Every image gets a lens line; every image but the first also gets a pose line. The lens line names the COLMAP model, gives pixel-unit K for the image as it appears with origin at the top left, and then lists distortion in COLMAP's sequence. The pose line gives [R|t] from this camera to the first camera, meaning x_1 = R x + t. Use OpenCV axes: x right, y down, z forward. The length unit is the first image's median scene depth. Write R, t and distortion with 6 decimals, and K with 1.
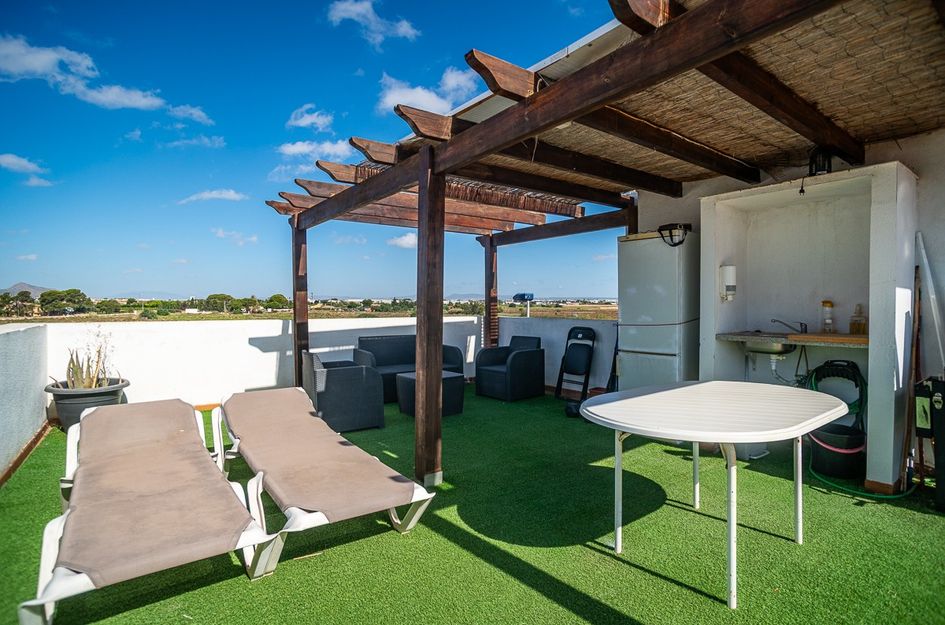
lens RADIAL K [[458.1, 0, 459.7], [0, 458.1, 305.5], [0, 0, 1]] dist [-0.026608, 0.001611]
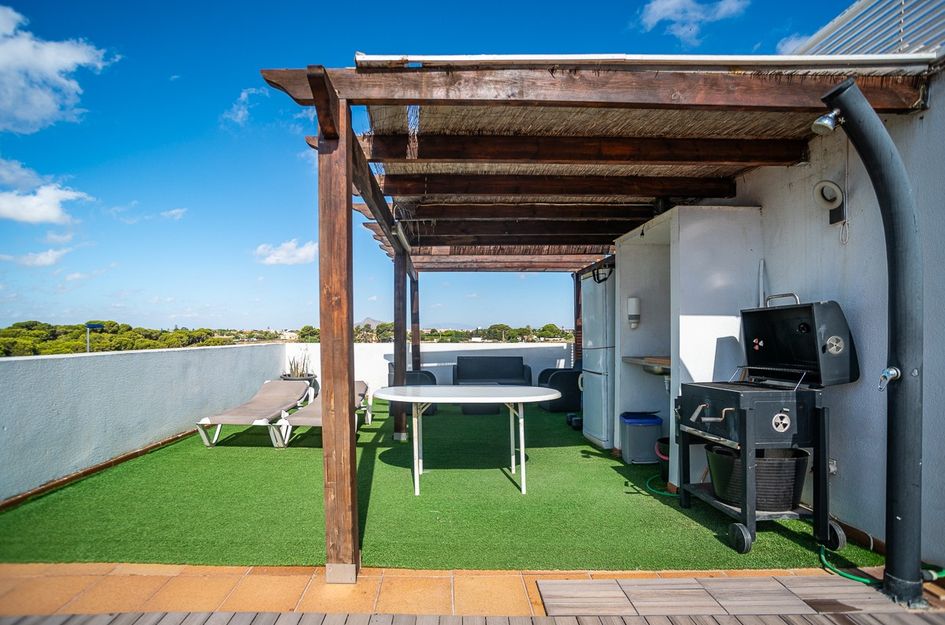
lens RADIAL K [[502.6, 0, 480.5], [0, 502.6, 333.0], [0, 0, 1]] dist [-0.072212, 0.030498]
pose [[0.819047, -0.002334, -0.573722, 0.768429], [-0.000205, 0.999990, -0.004362, 0.006173], [0.573726, 0.003690, 0.819039, -0.203966]]
